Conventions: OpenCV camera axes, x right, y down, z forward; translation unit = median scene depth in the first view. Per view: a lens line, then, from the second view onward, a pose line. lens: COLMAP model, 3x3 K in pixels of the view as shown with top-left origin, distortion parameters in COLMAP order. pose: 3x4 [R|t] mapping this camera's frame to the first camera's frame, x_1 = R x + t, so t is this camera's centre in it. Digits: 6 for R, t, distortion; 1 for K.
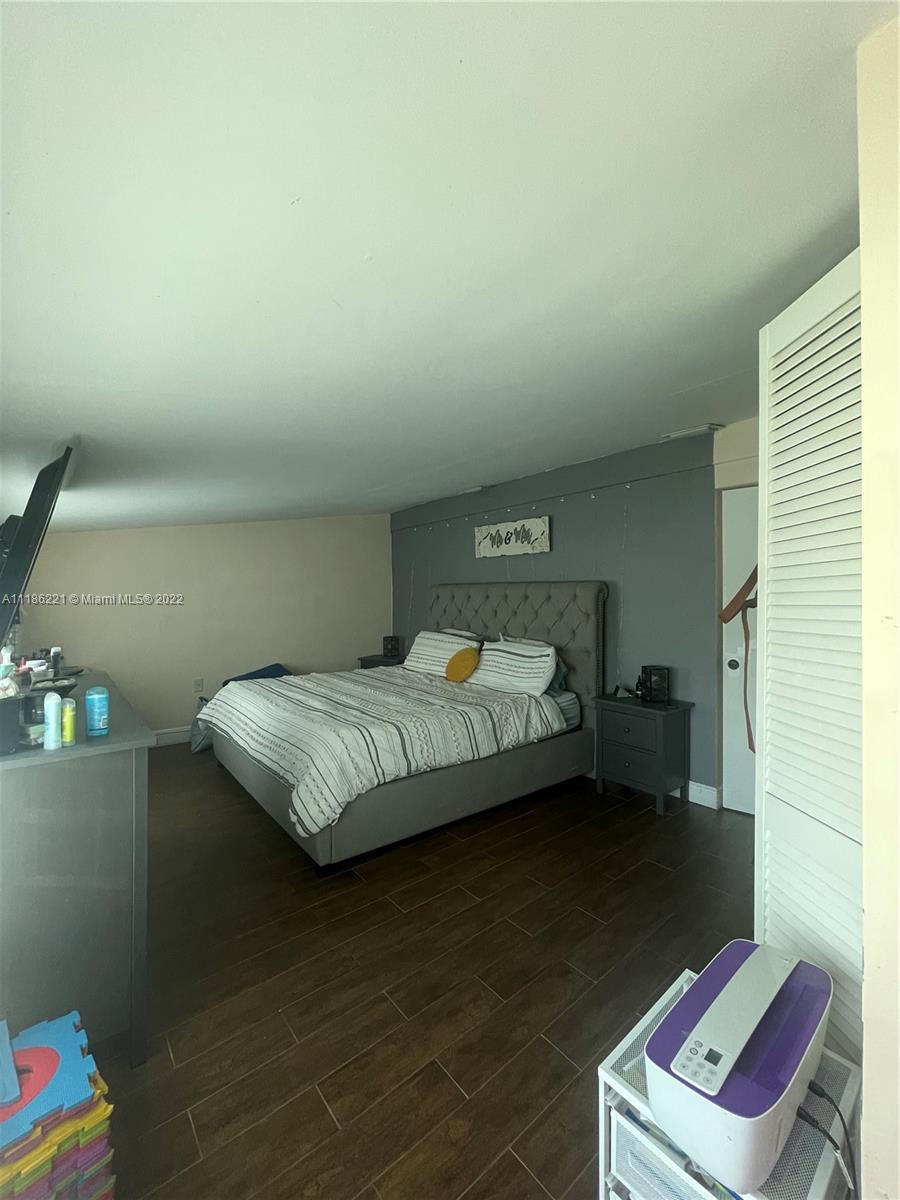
lens RADIAL K [[478.5, 0, 450.0], [0, 478.5, 600.0], [0, 0, 1]] dist [0.001233, 0.000204]
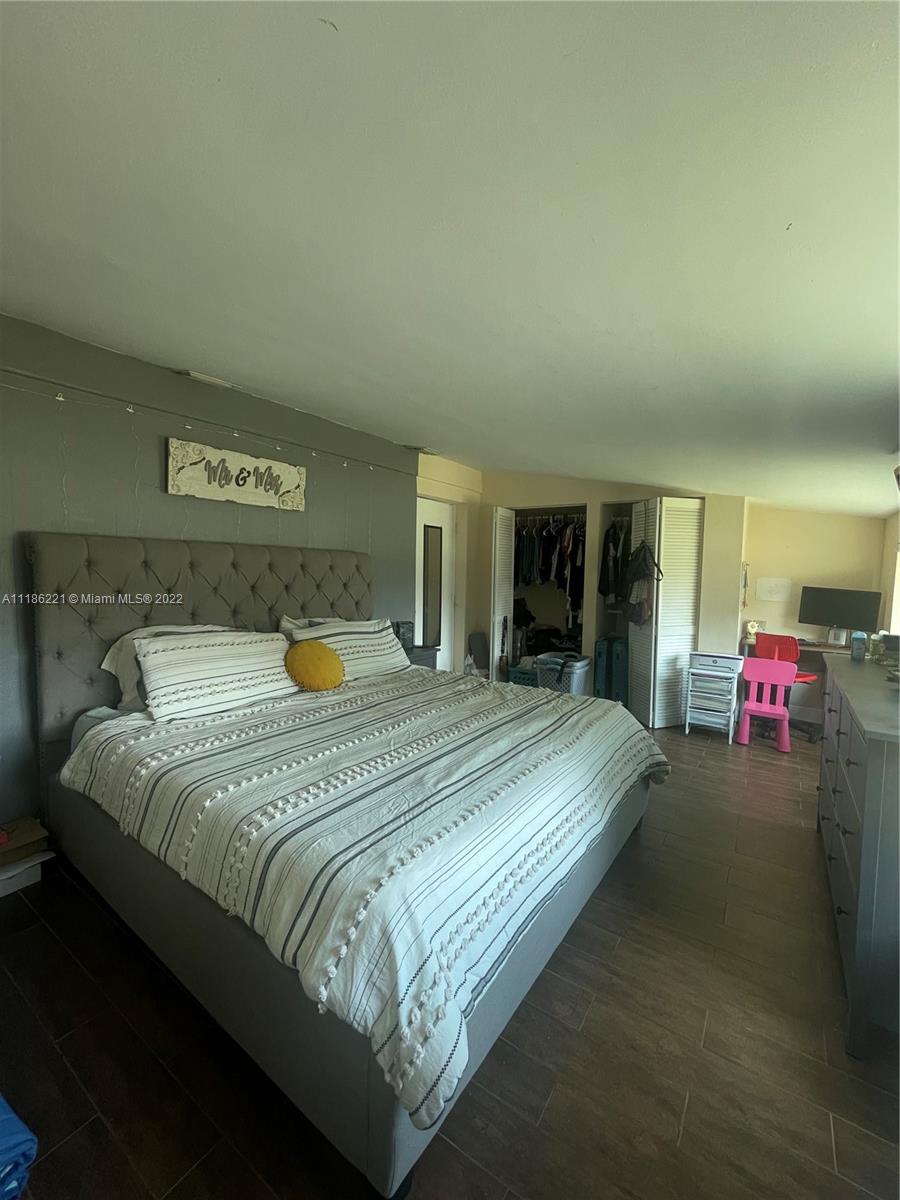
lens RADIAL K [[478.5, 0, 450.0], [0, 478.5, 600.0], [0, 0, 1]] dist [0.001233, 0.000204]
pose [[-0.255983, -0.090791, 0.962408, -0.629047], [-0.029058, 0.995853, 0.086217, -0.024184], [-0.966244, -0.005895, -0.257560, 0.899711]]
